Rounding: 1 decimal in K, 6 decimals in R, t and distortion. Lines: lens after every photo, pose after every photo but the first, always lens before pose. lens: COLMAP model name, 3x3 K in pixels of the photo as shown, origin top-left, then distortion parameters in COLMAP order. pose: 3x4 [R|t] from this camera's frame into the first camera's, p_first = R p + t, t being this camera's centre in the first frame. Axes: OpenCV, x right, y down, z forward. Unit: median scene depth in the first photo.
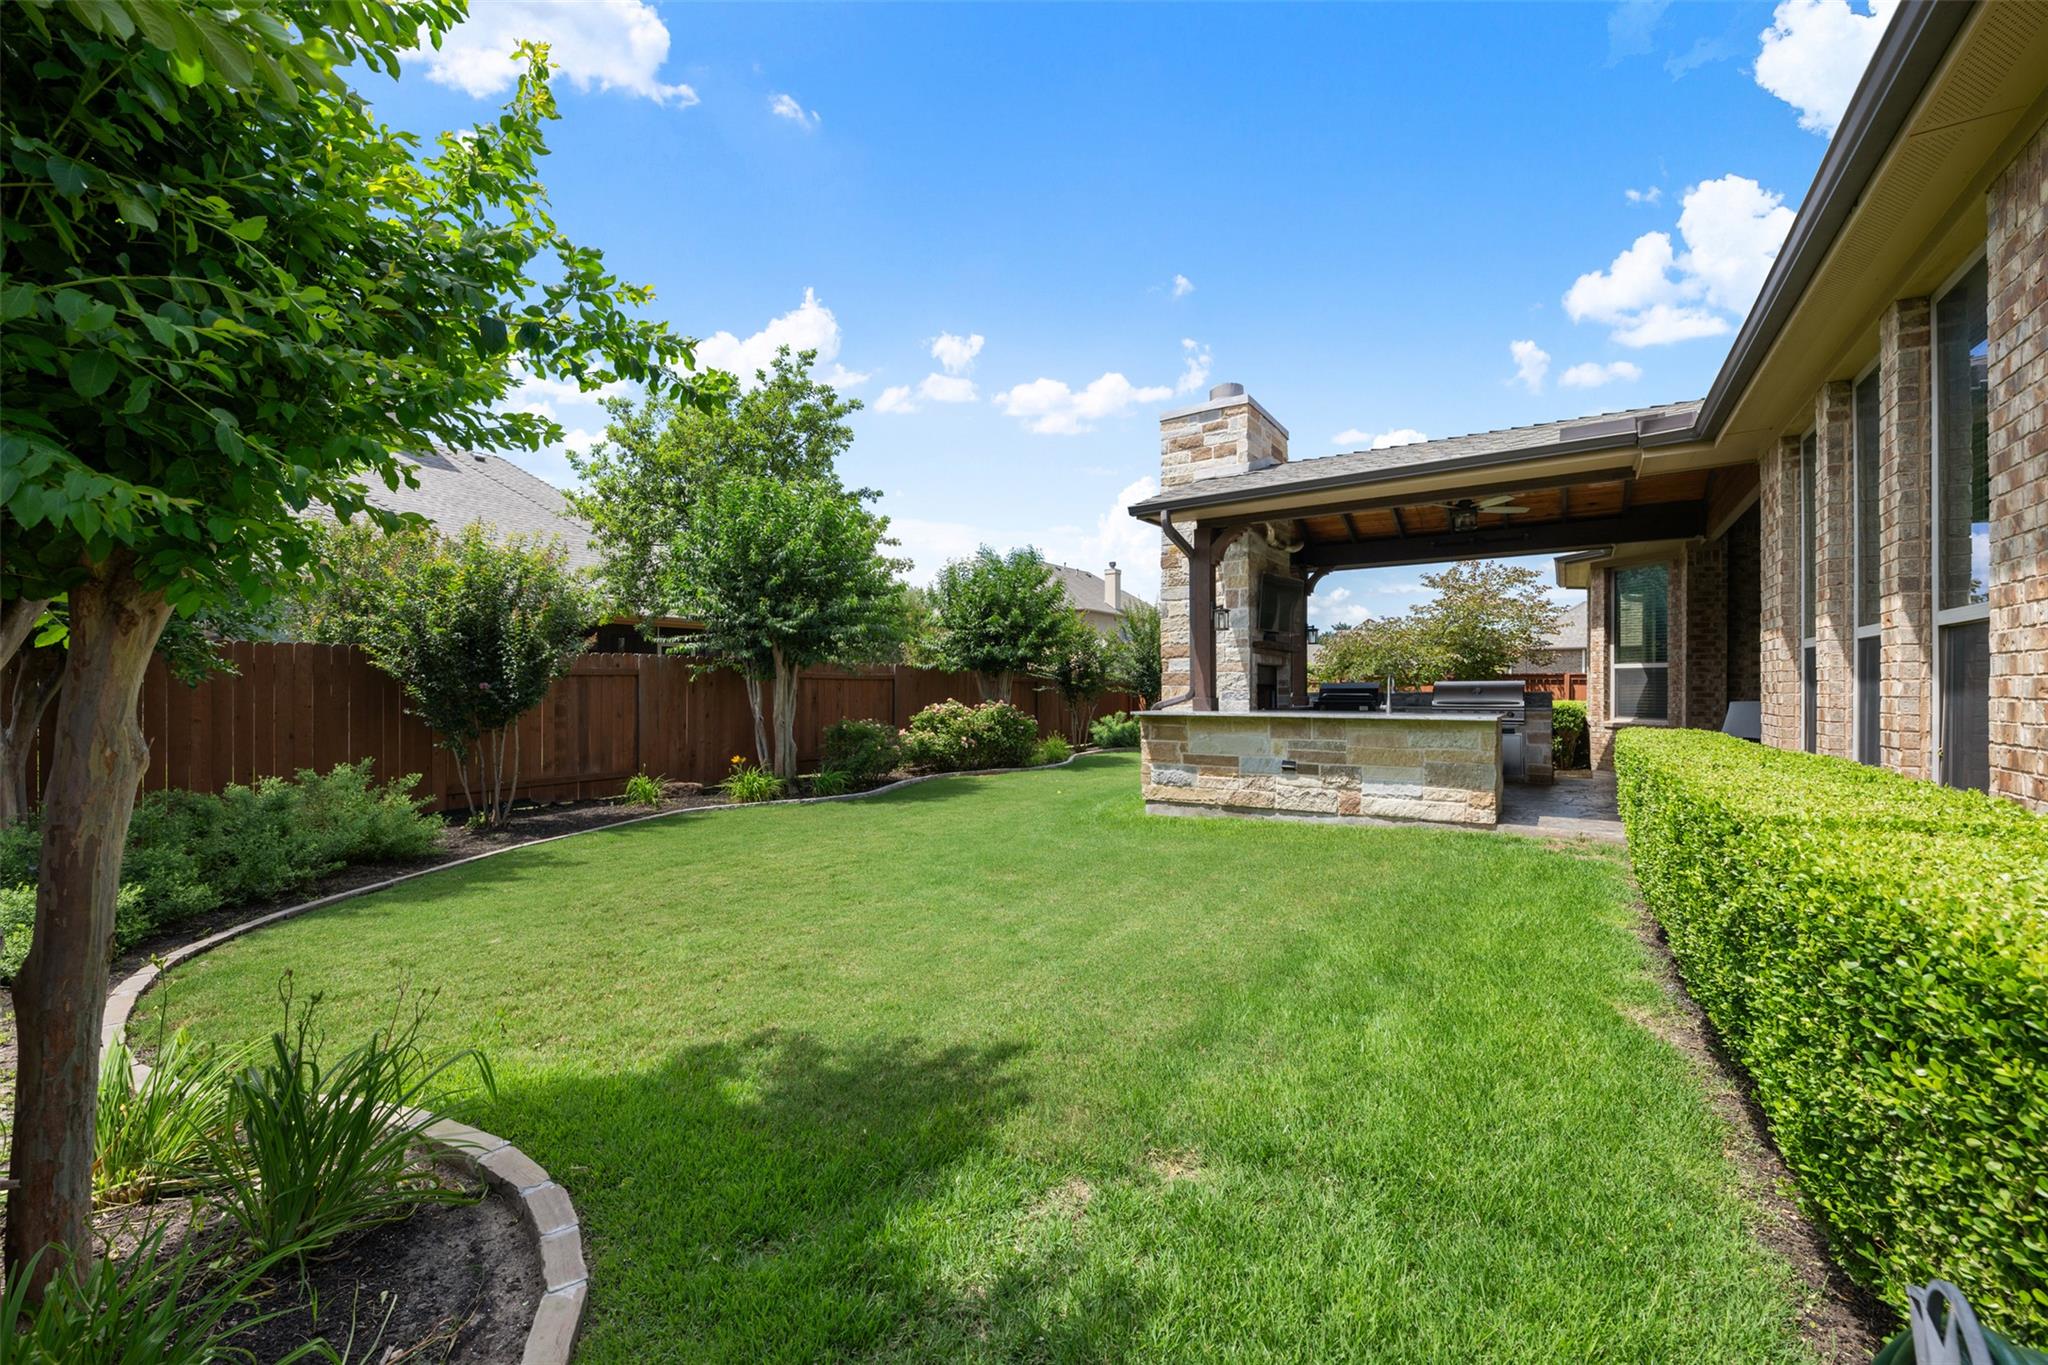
lens RADIAL K [[825.7, 0, 1027.0], [0, 825.7, 690.7], [0, 0, 1]] dist [0.001304, 0.000754]
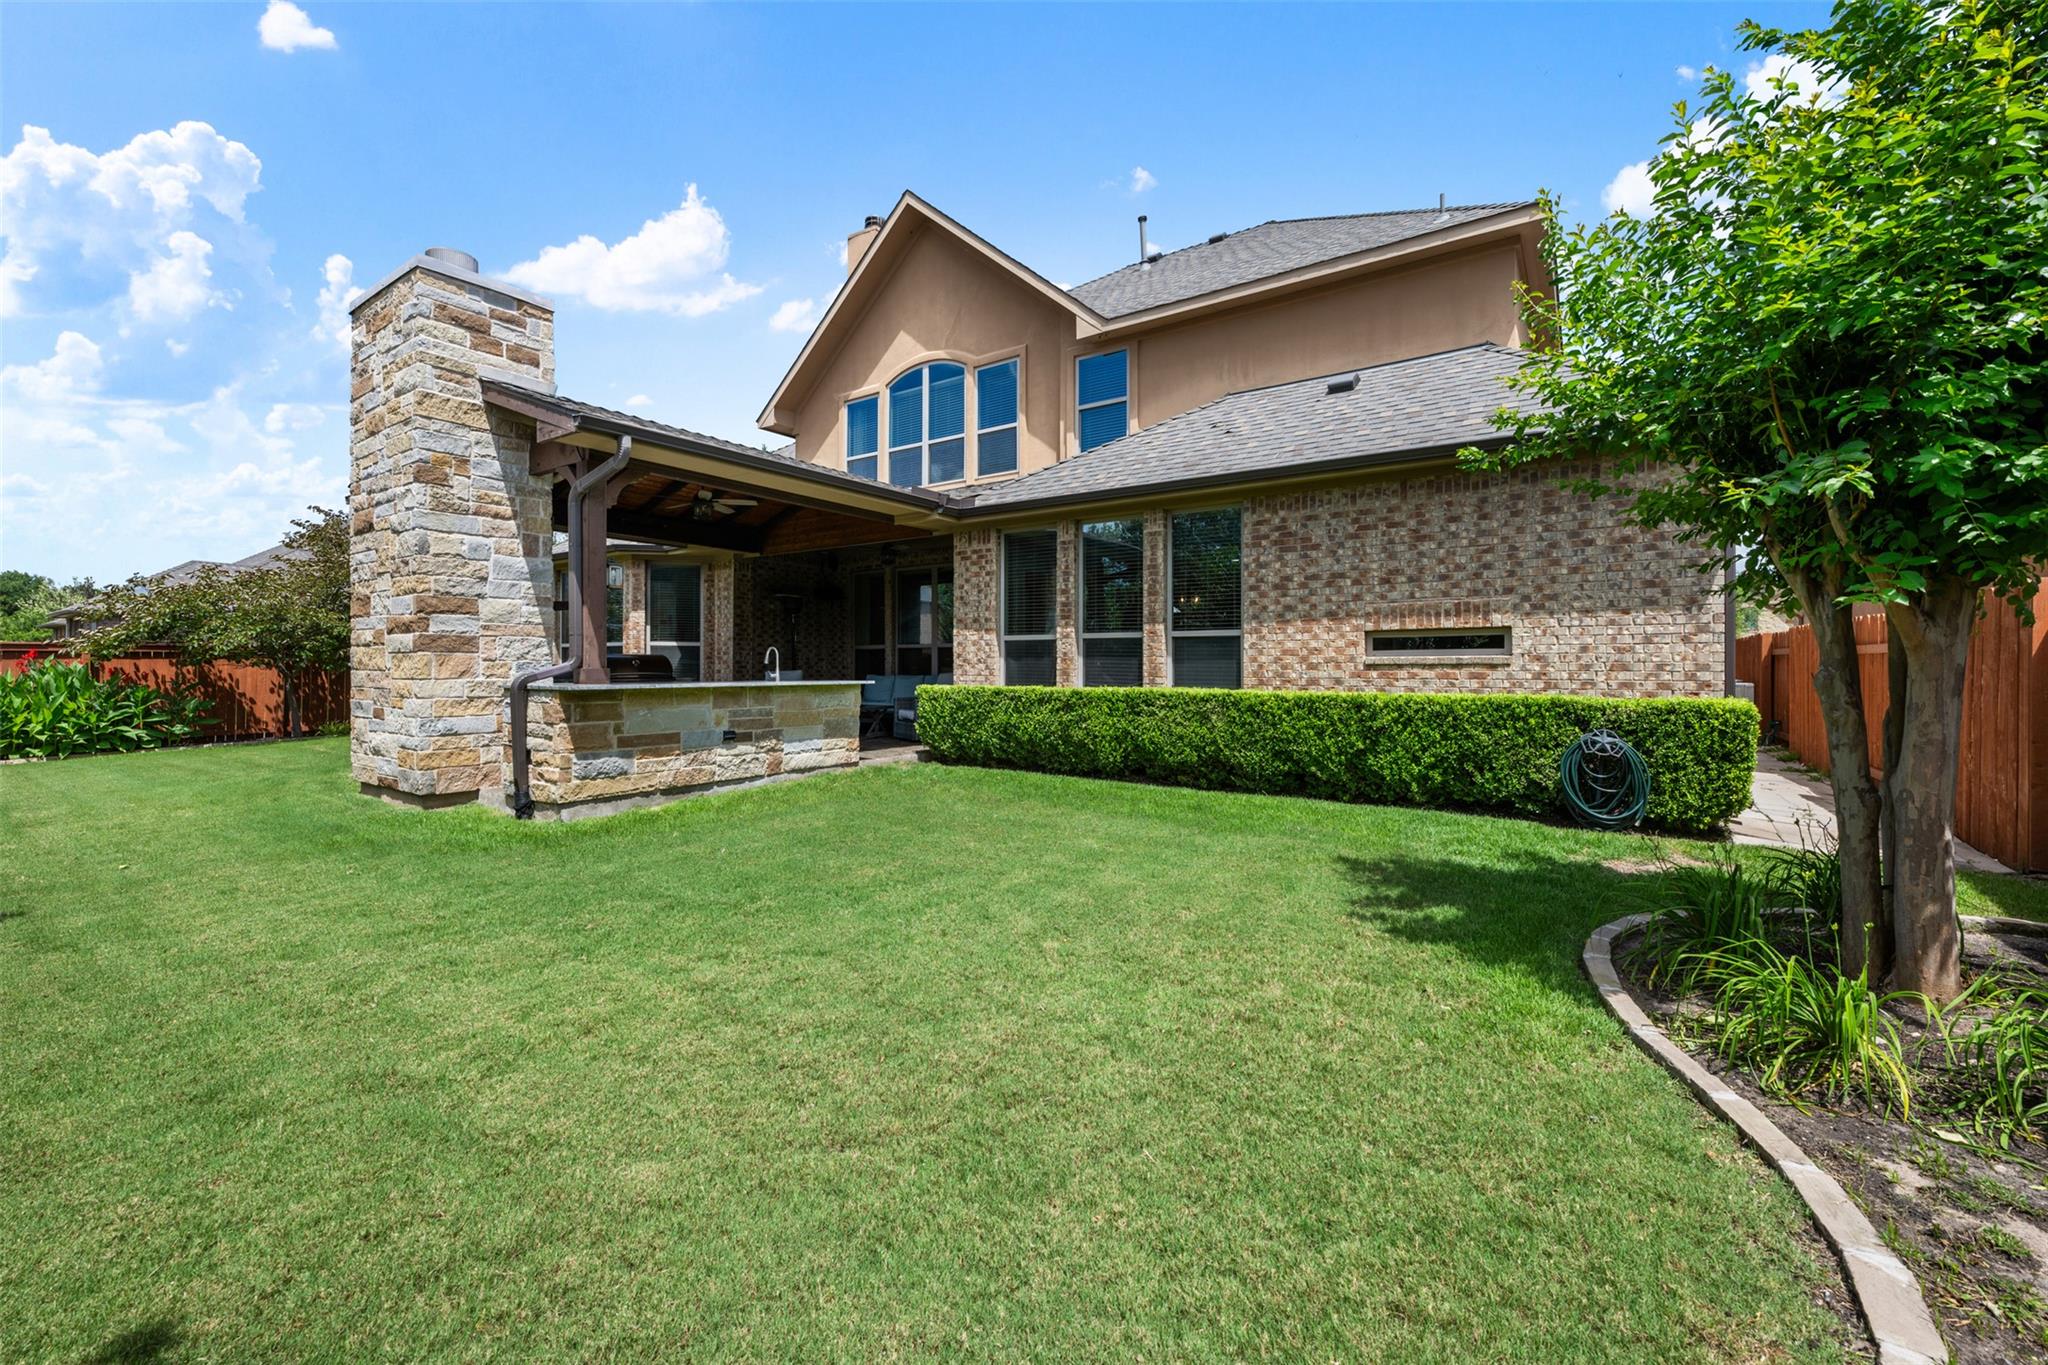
lens RADIAL K [[825.7, 0, 1029.6], [0, 825.7, 673.9], [0, 0, 1]] dist [0.001304, 0.000754]
pose [[0.012606, -0.007887, 0.999889, -0.669469], [0.001188, 0.999968, 0.007873, 0.009068], [-0.999920, 0.001089, 0.012615, 0.622776]]
